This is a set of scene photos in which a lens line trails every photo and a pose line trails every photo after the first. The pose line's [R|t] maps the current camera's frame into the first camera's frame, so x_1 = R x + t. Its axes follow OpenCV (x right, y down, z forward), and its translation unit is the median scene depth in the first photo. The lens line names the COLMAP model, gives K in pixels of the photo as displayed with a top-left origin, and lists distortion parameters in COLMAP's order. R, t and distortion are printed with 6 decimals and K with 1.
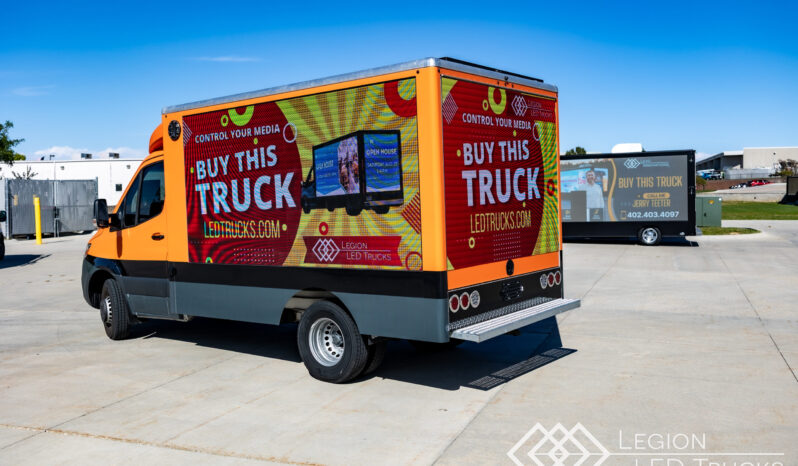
lens RADIAL K [[732.3, 0, 390.6], [0, 732.3, 217.9], [0, 0, 1]] dist [0.015837, 0.000000]
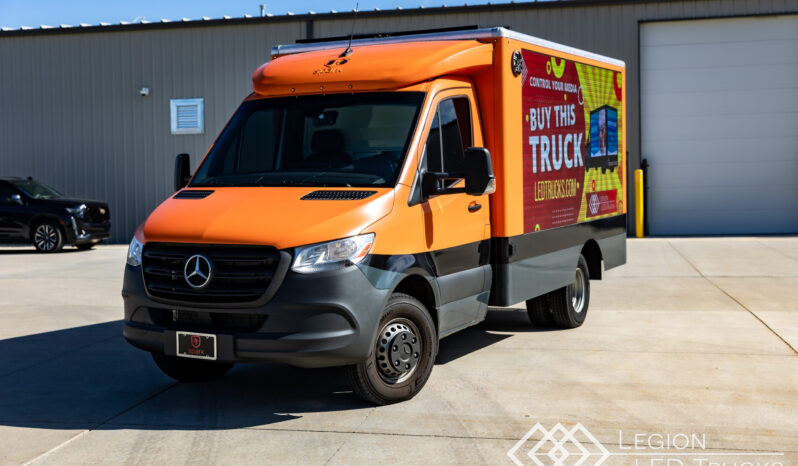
lens RADIAL K [[1026.0, 0, 397.8], [0, 1026.0, 233.0], [0, 0, 1]] dist [-0.052228, 0.000000]
pose [[-0.188715, -0.026958, 0.981662, -1.549464], [0.050965, 0.998007, 0.037205, 0.013330], [-0.980708, 0.057052, -0.186965, 1.555619]]
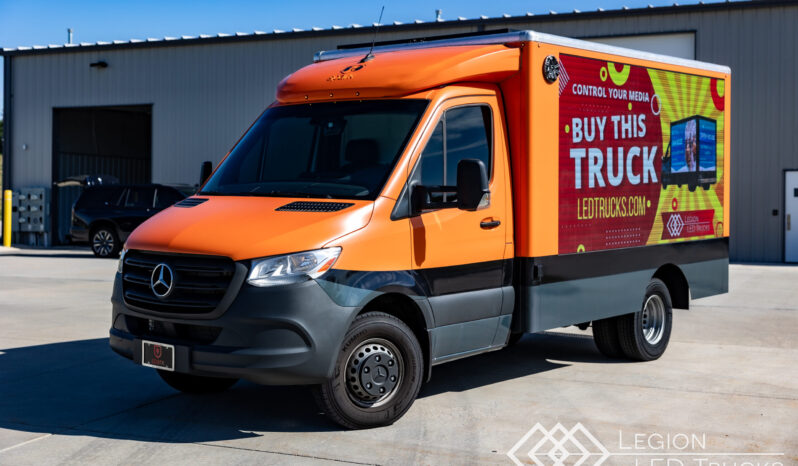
lens RADIAL K [[1082.8, 0, 400.3], [0, 1082.8, 227.8], [0, 0, 1]] dist [-0.027303, 0.000000]
pose [[0.023285, -0.009863, 0.999680, -1.566972], [0.025107, 0.999642, 0.009277, 0.023409], [-0.999414, 0.024882, 0.023524, 1.312803]]
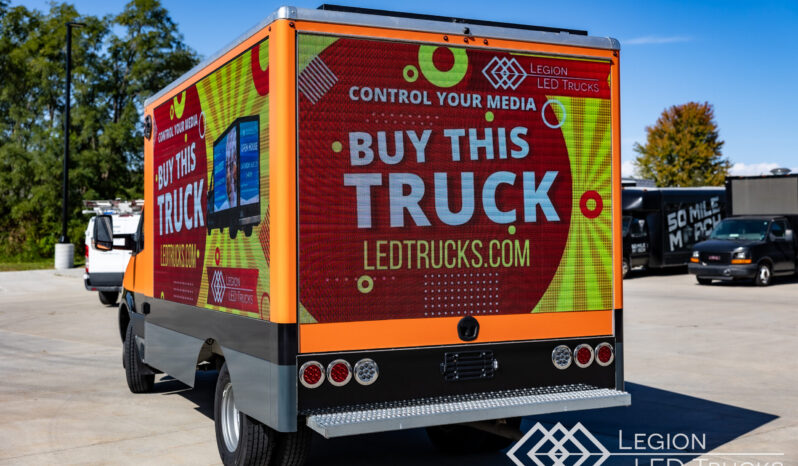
lens RADIAL K [[999.9, 0, 384.8], [0, 999.9, 211.0], [0, 0, 1]] dist [0.015511, 0.000000]
pose [[0.892013, 0.013213, -0.451817, 0.482487], [-0.034351, 0.998664, -0.038614, 0.002425], [0.450703, 0.049965, 0.891275, 0.195205]]
